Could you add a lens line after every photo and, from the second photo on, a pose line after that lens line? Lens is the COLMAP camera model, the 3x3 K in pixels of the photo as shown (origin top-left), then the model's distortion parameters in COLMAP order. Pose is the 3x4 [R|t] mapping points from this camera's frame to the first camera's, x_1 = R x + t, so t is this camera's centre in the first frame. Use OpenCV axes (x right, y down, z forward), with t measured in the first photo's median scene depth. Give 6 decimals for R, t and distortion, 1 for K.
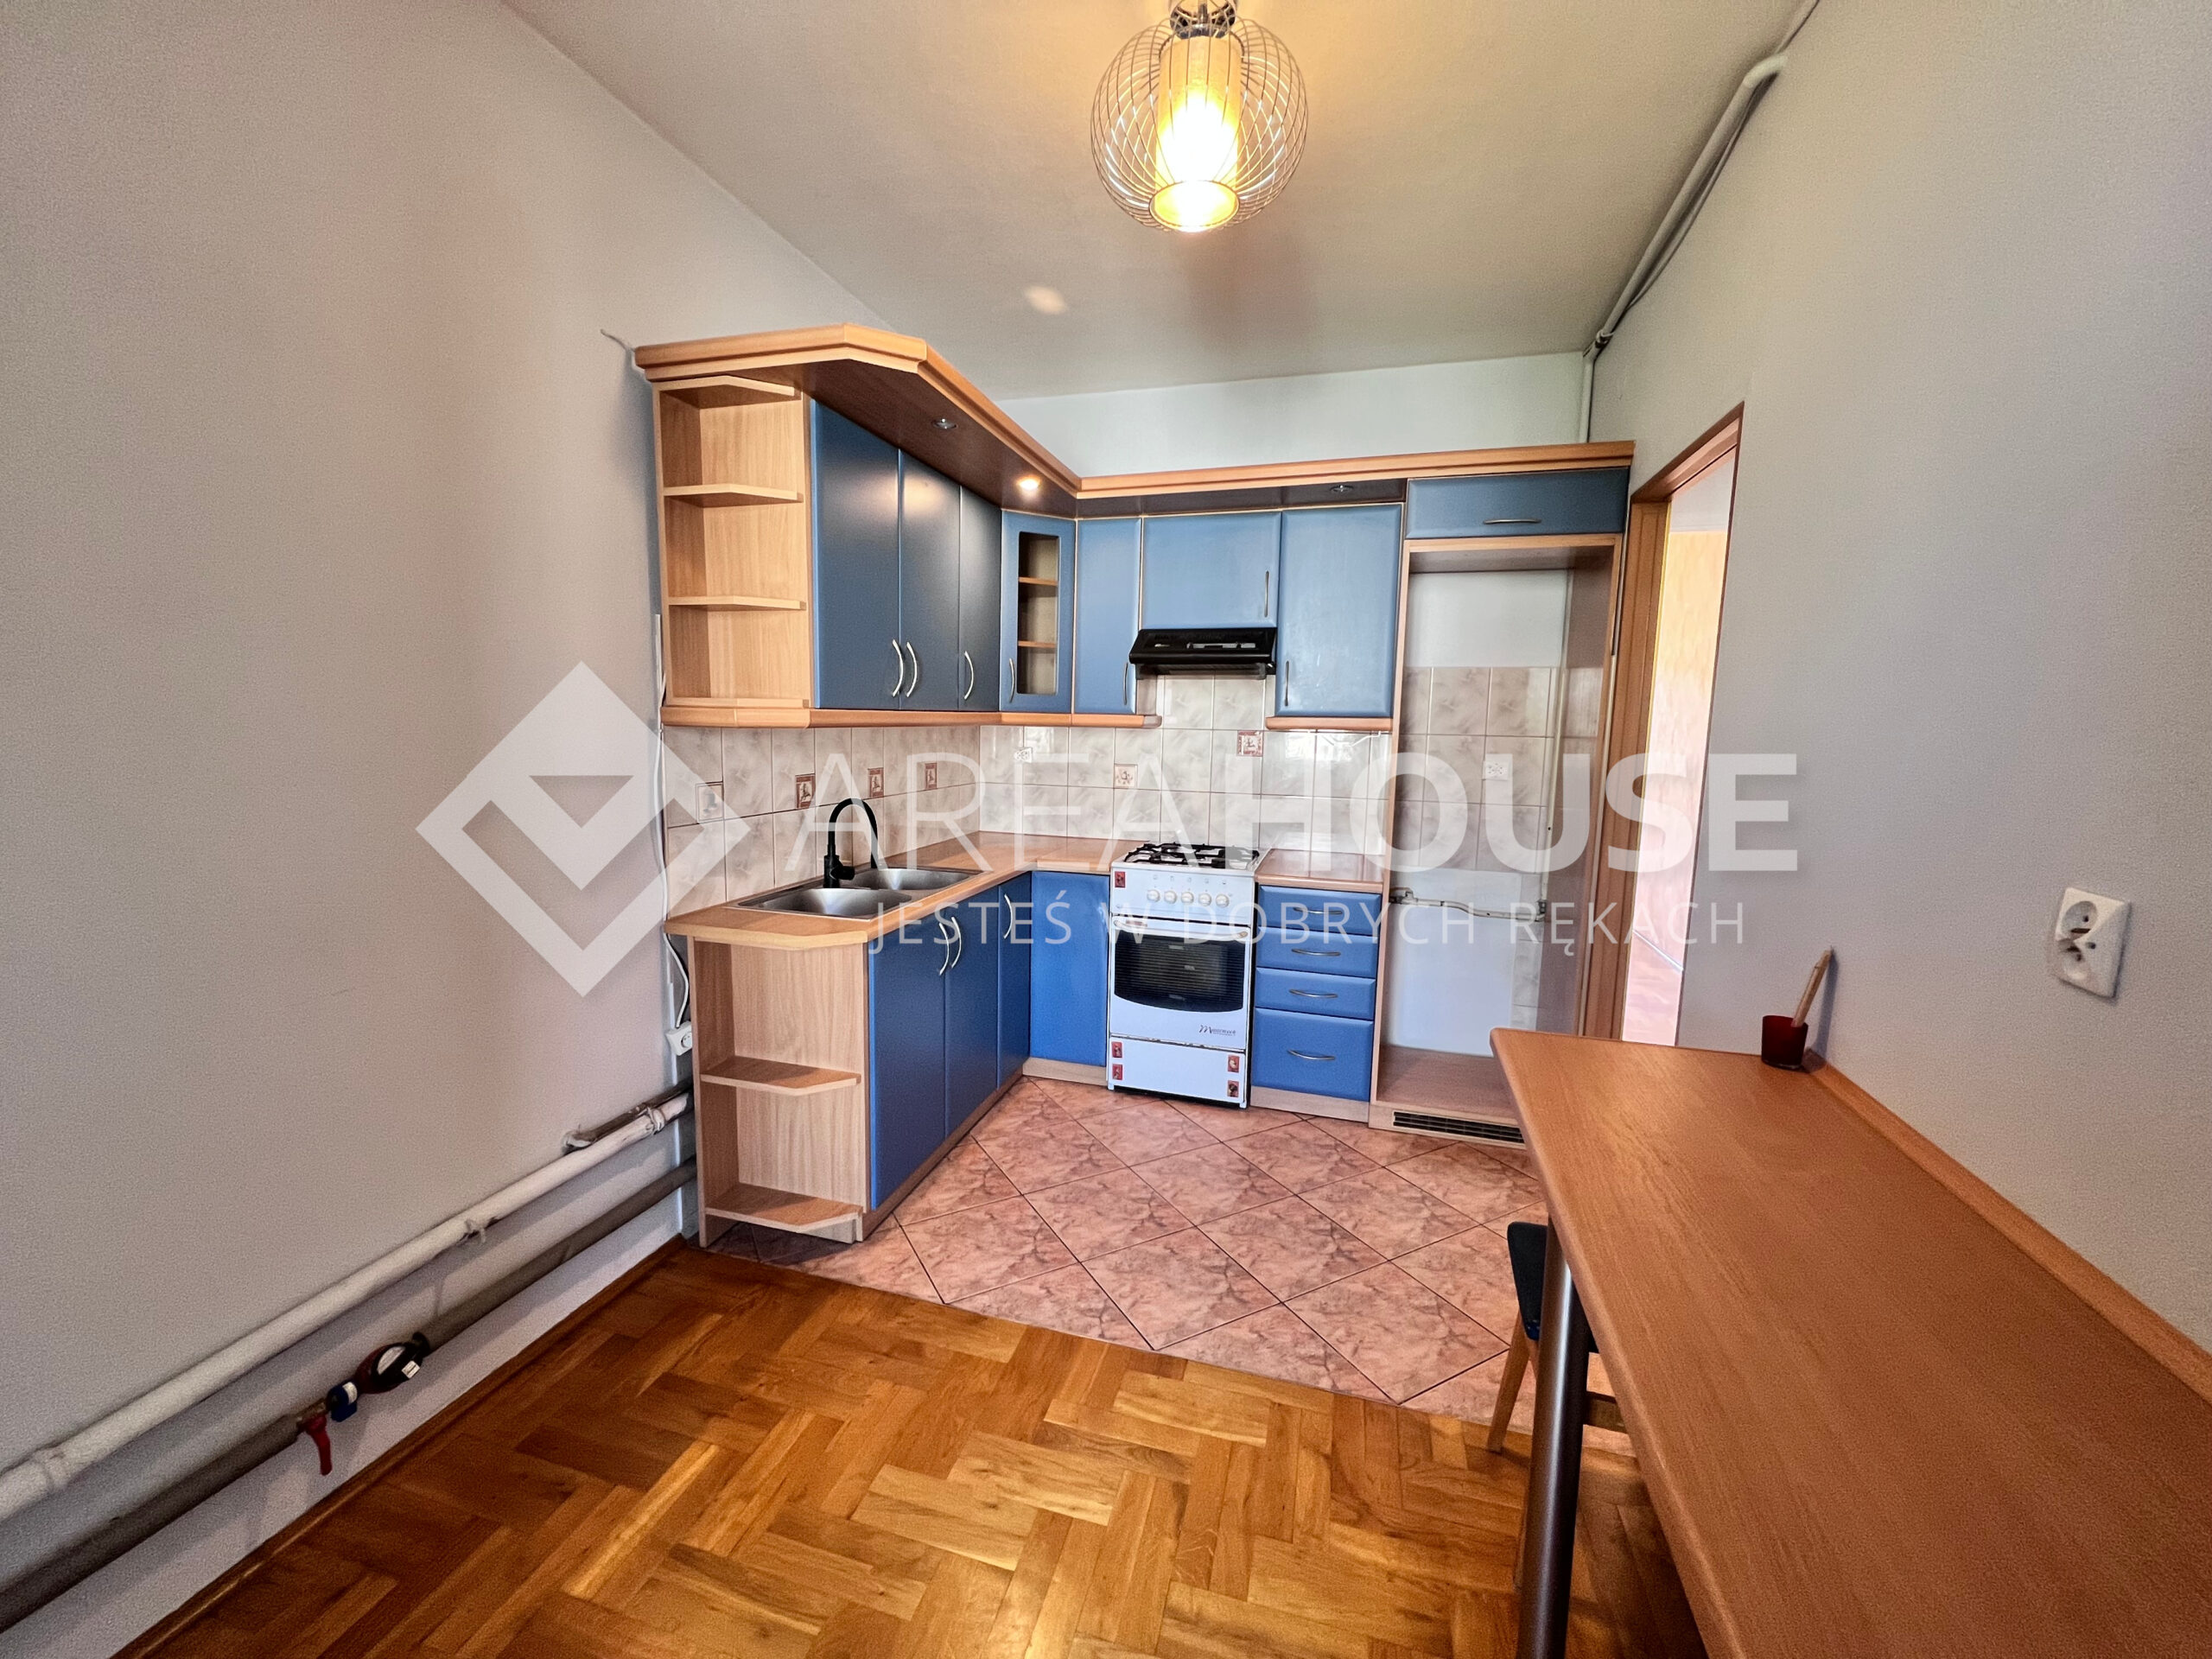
lens RADIAL K [[889.9, 0, 1106.4], [0, 889.9, 832.8], [0, 0, 1]] dist [-0.002365, 0.000126]
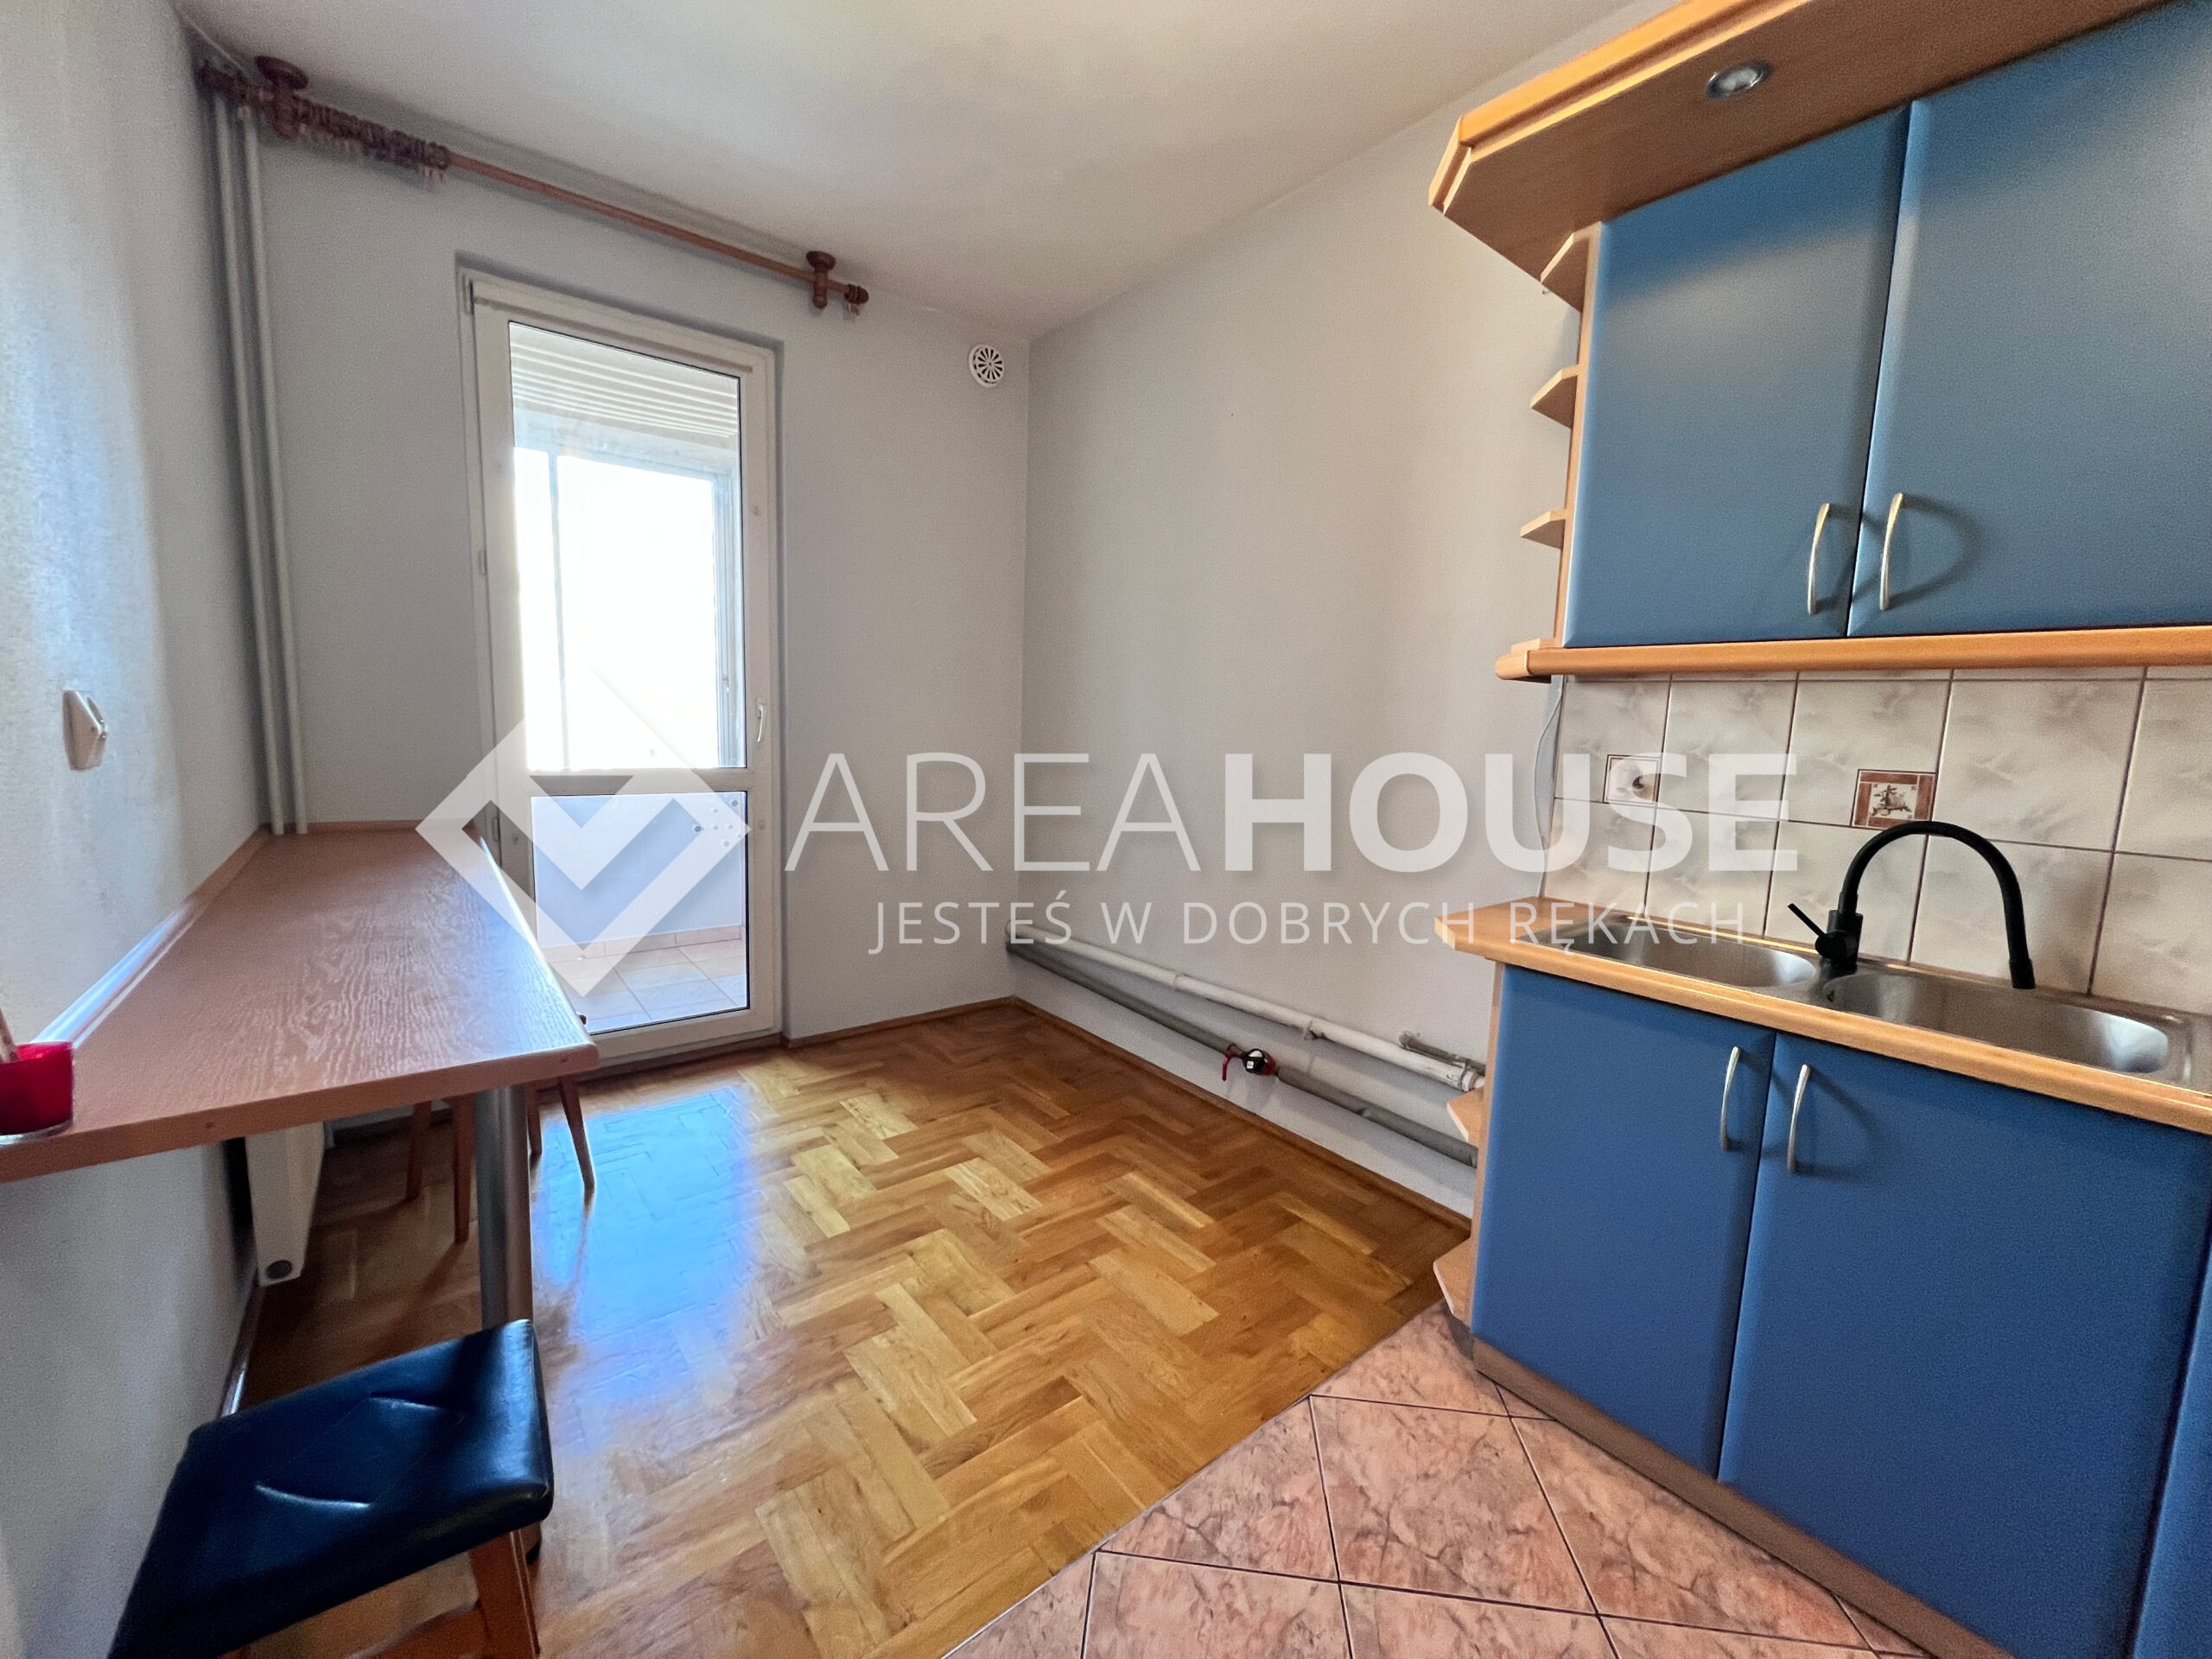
lens RADIAL K [[878.9, 0, 1107.8], [0, 878.9, 816.3], [0, 0, 1]] dist [-0.001490, -0.000075]
pose [[-0.570520, 0.055693, -0.819393, 0.639206], [-0.152710, 0.973106, 0.172468, -0.097984], [0.806961, 0.223526, -0.546671, 1.393663]]
